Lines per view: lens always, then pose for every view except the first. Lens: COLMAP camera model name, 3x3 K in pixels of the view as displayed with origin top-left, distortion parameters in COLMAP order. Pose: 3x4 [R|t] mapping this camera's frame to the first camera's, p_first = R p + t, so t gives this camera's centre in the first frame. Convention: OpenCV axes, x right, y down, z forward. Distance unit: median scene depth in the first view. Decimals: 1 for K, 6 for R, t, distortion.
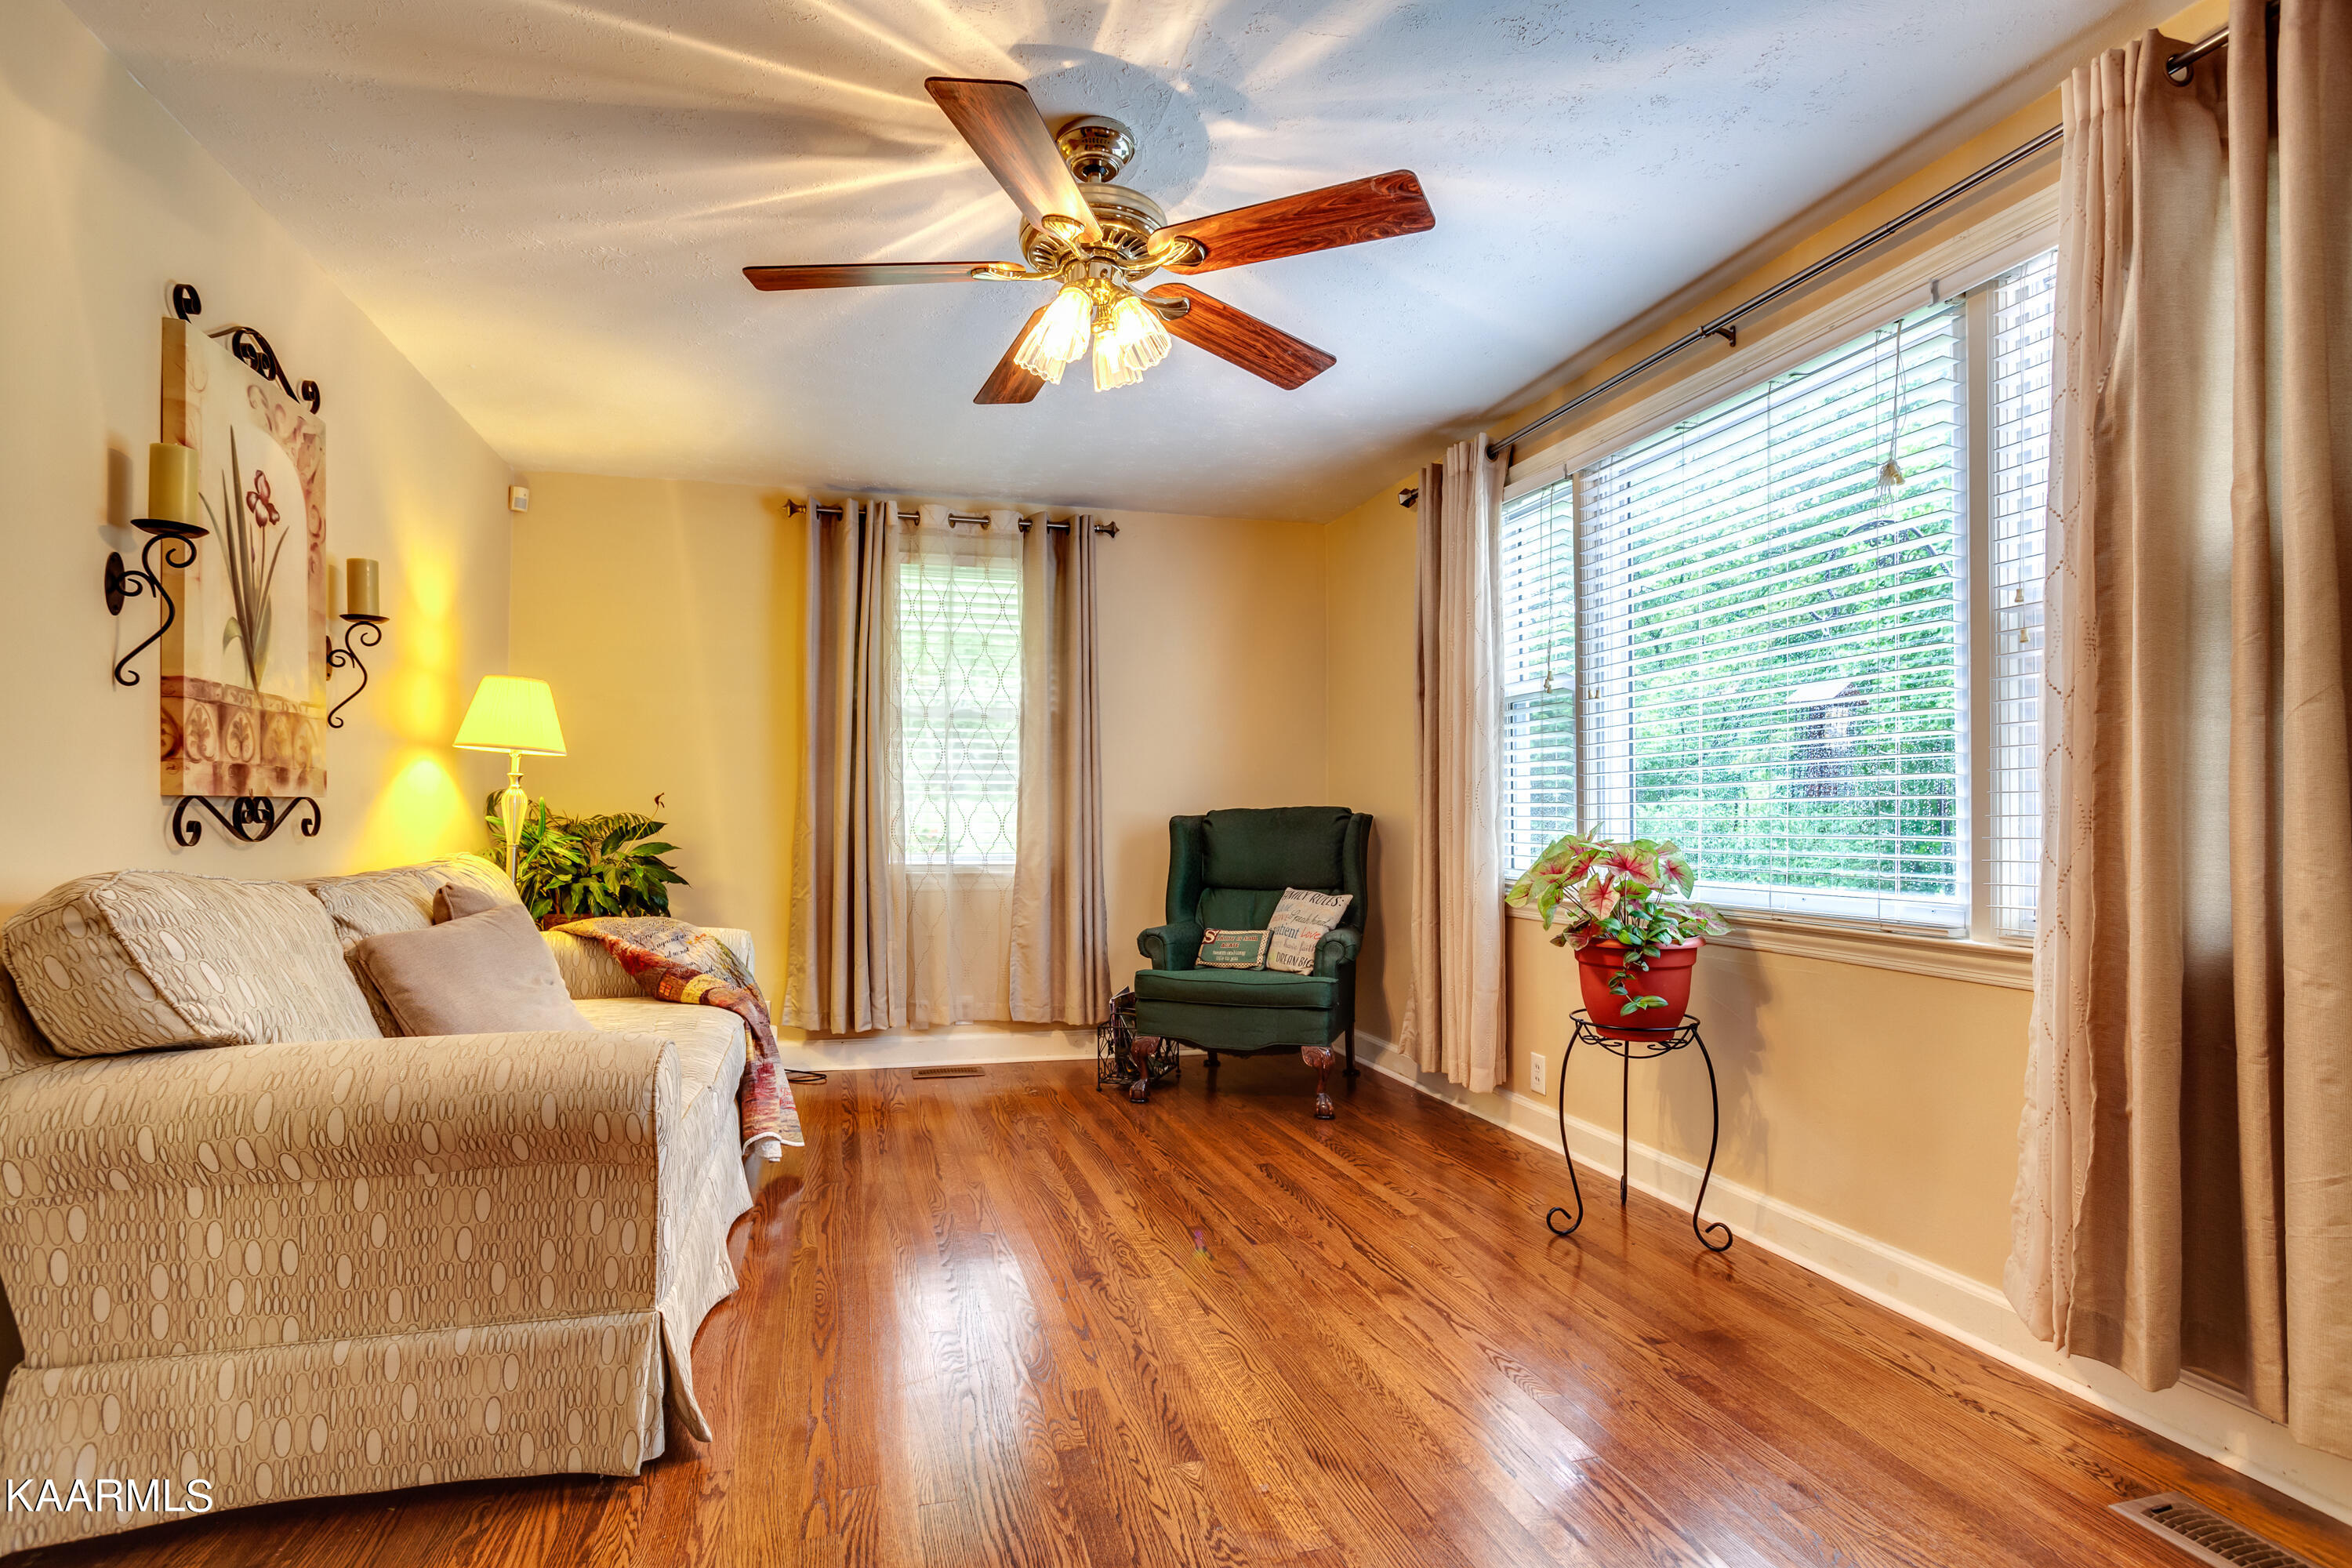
lens RADIAL K [[1169.2, 0, 1163.7], [0, 1169.2, 813.1], [0, 0, 1]] dist [-0.004758, 0.000485]
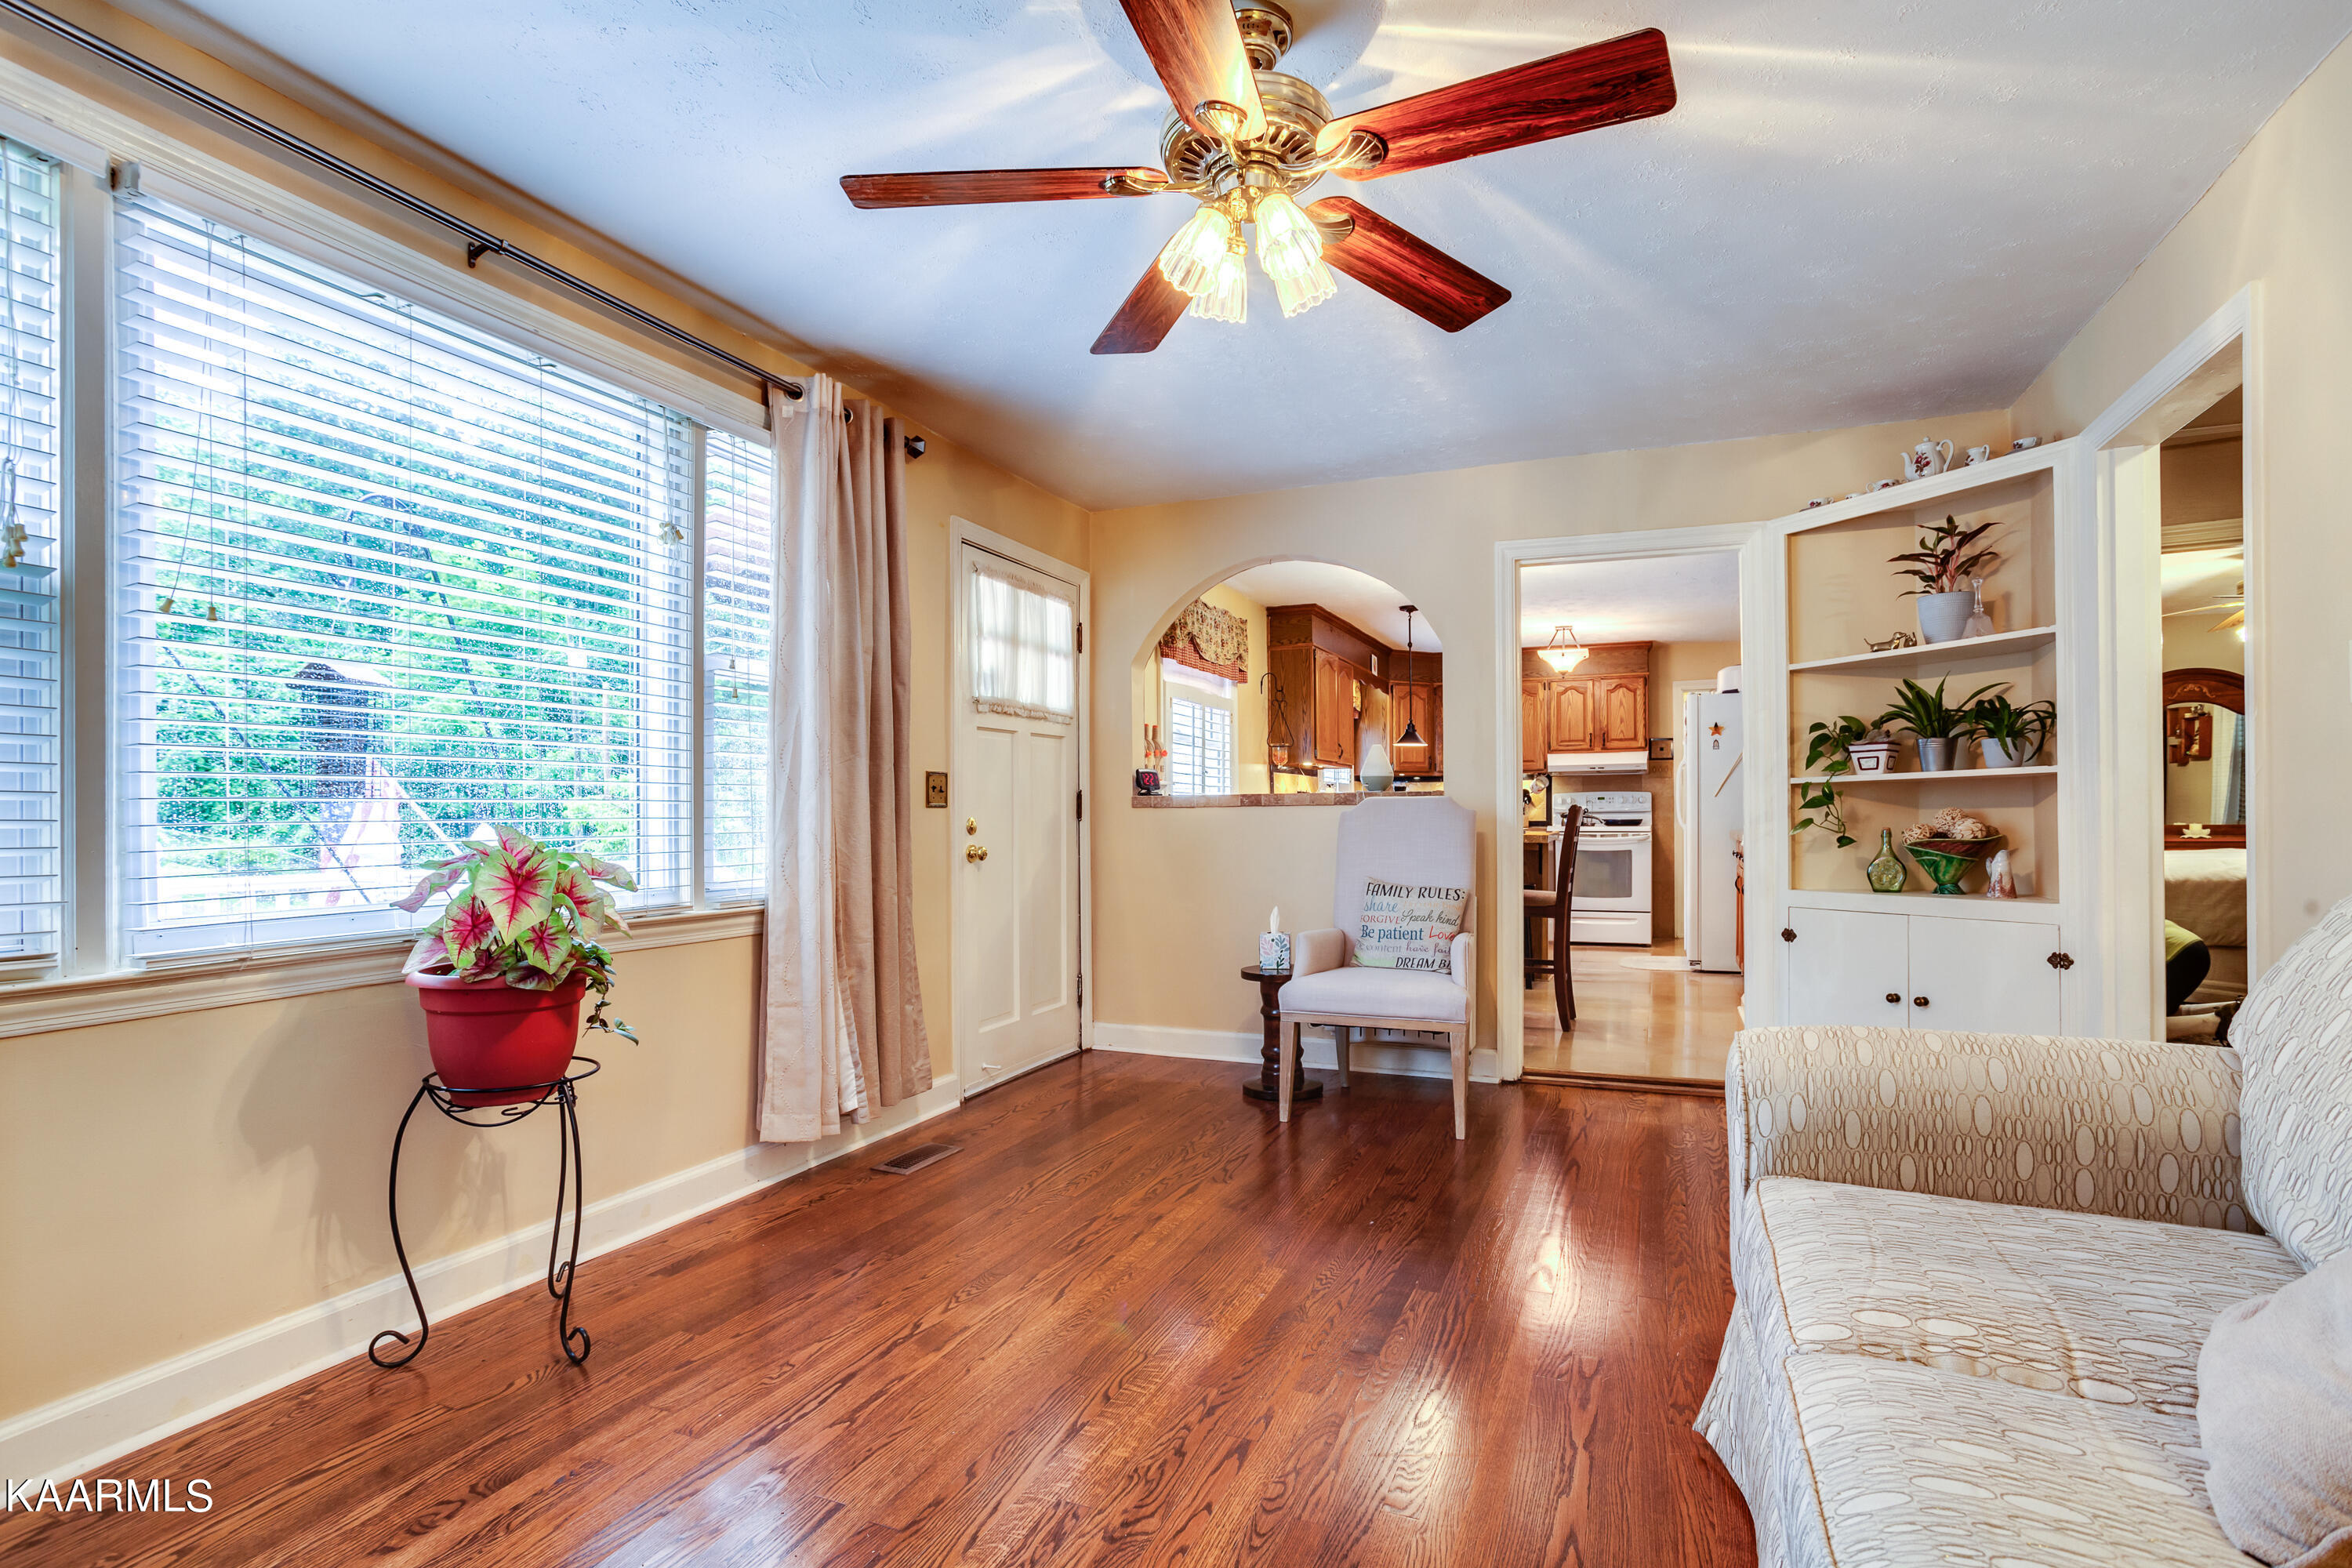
lens RADIAL K [[1168.3, 0, 1176.0], [0, 1168.3, 784.0], [0, 0, 1]] dist [-0.028563, 0.000898]
pose [[-0.785443, 0.026267, 0.618376, -0.521169], [0.014165, 0.999600, -0.024468, 0.010469], [-0.618772, -0.010459, -0.785501, 1.612278]]
